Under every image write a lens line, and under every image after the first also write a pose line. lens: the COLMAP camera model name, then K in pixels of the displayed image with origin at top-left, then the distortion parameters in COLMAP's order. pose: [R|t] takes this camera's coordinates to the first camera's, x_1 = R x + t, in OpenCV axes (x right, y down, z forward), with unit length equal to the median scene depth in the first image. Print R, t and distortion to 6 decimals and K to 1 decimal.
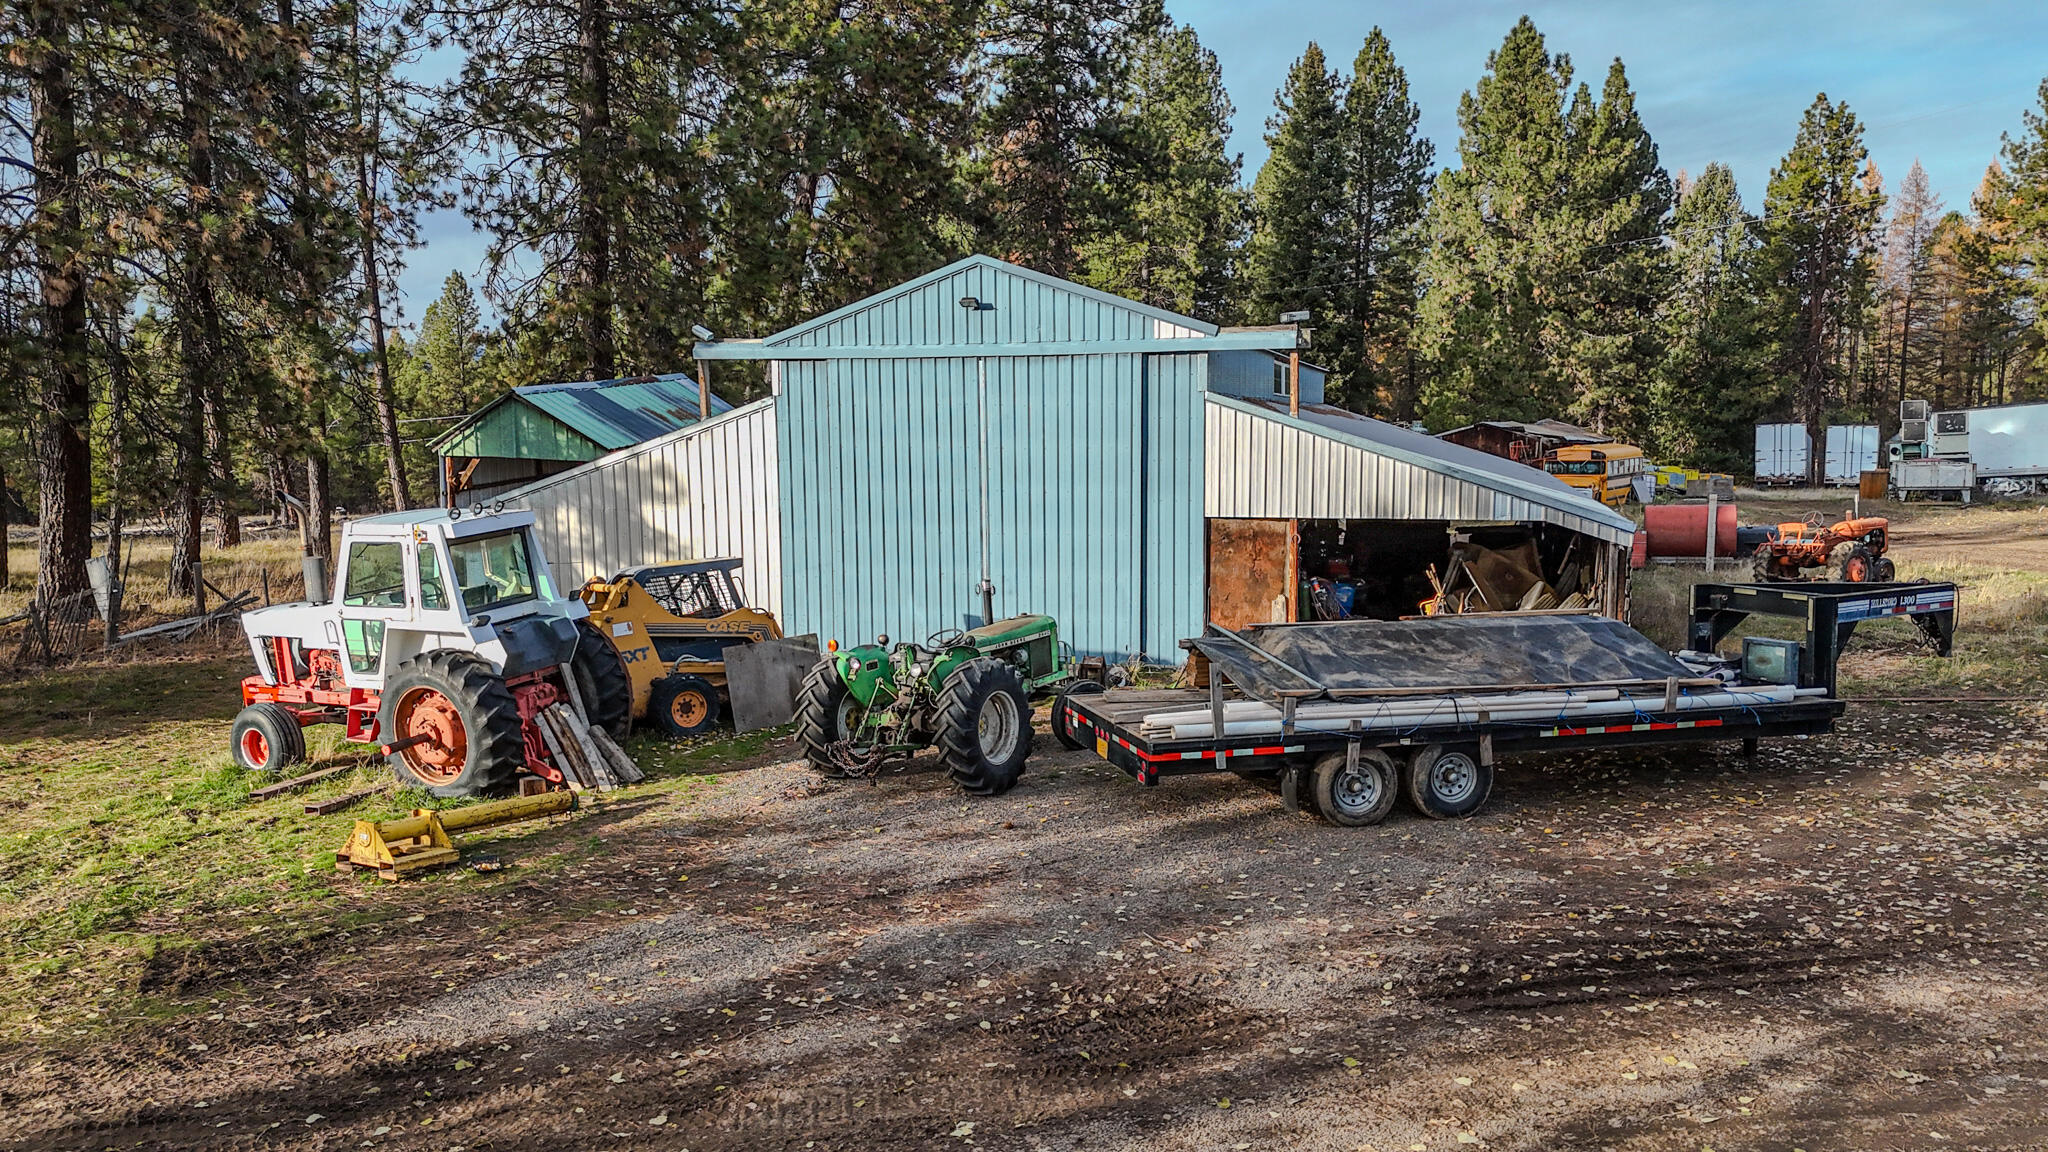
lens RADIAL K [[1478.8, 0, 1024.0], [0, 1478.8, 576.0], [0, 0, 1]] dist [0.096834, -0.138721]
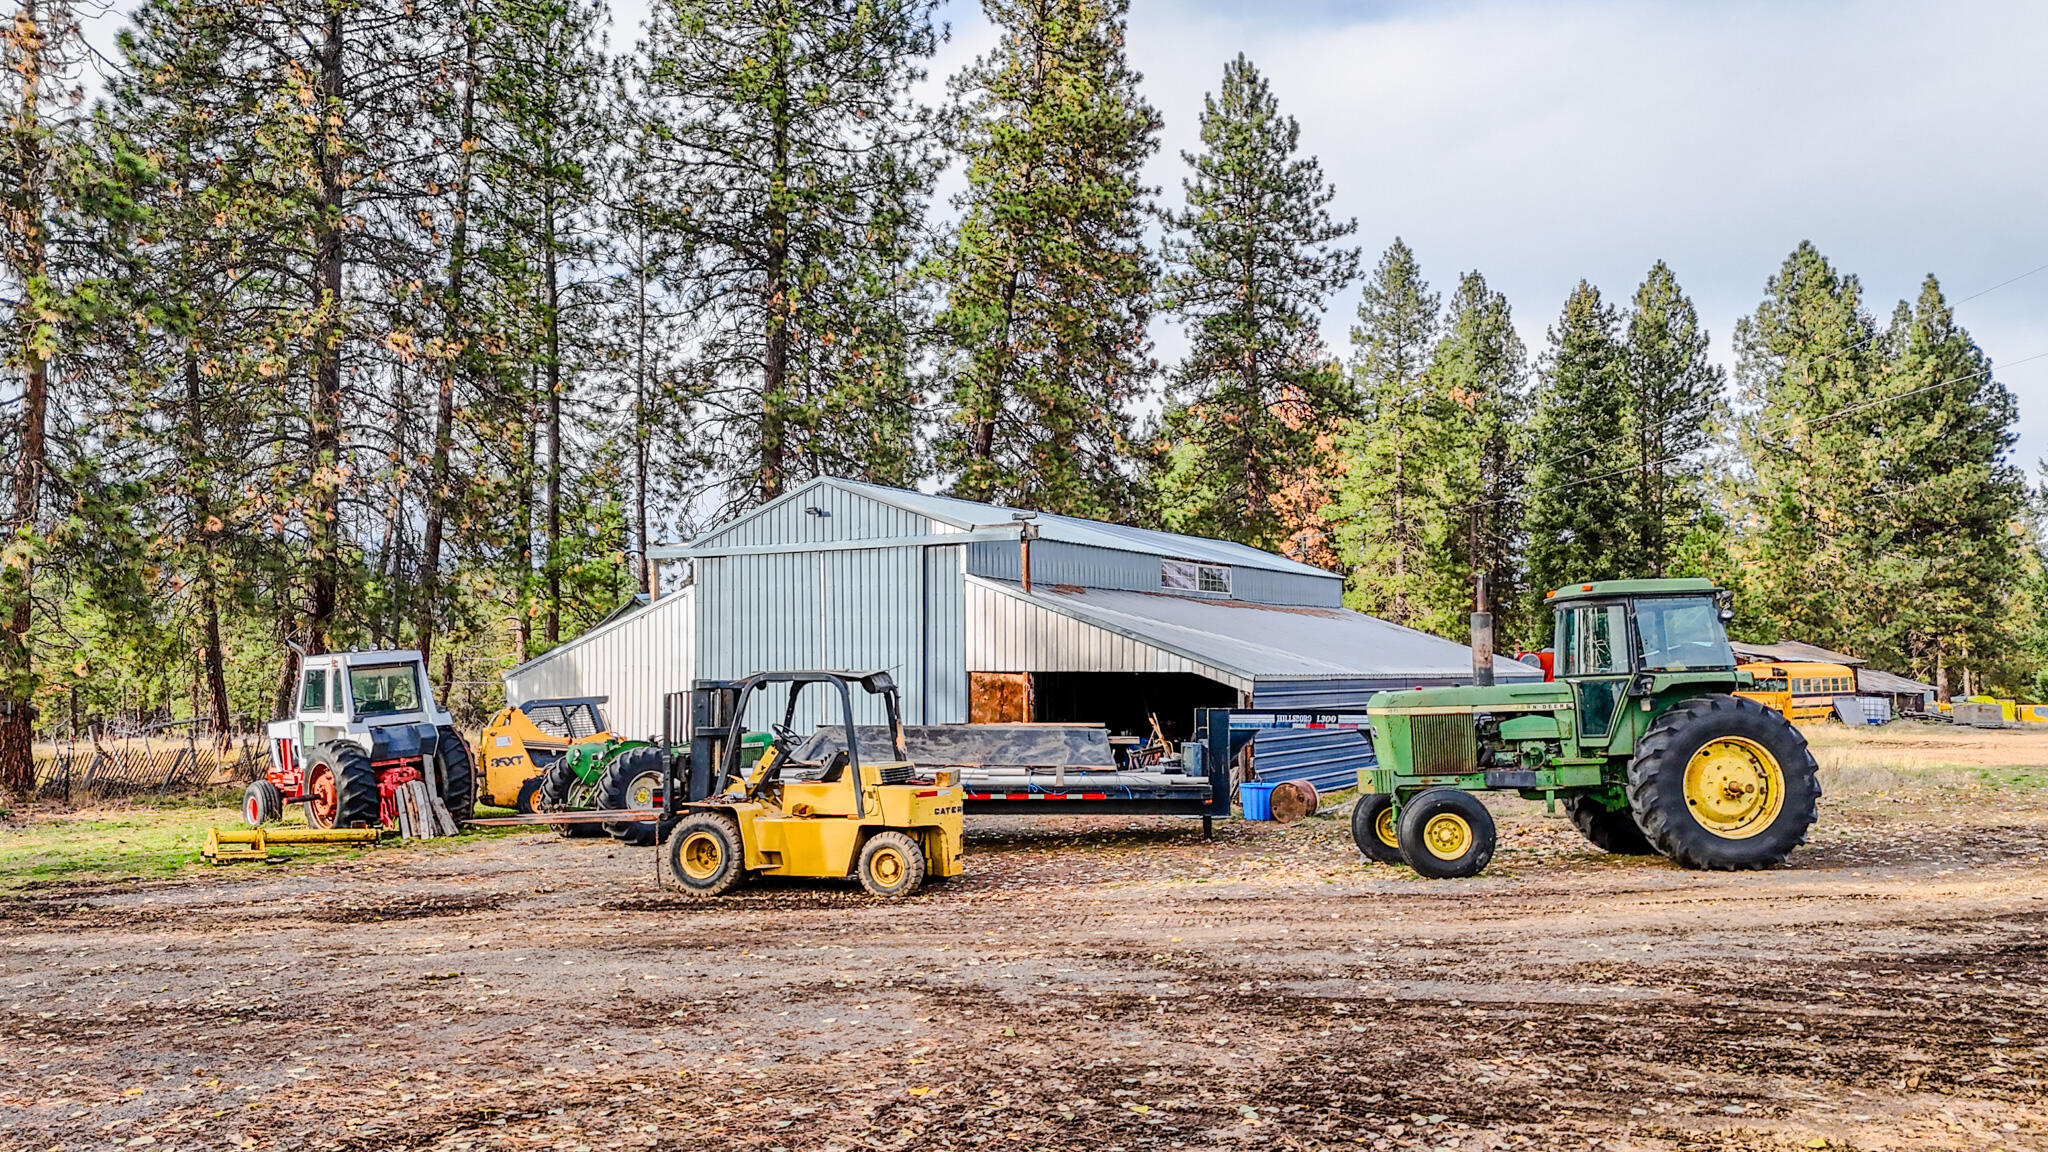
lens RADIAL K [[1478.8, 0, 1024.0], [0, 1478.8, 576.0], [0, 0, 1]] dist [0.096834, -0.138721]
pose [[0.959267, -0.013127, -0.282194, 0.489646], [-0.032906, 0.986928, -0.157767, 0.072026], [0.280576, 0.160626, 0.946296, -0.179299]]
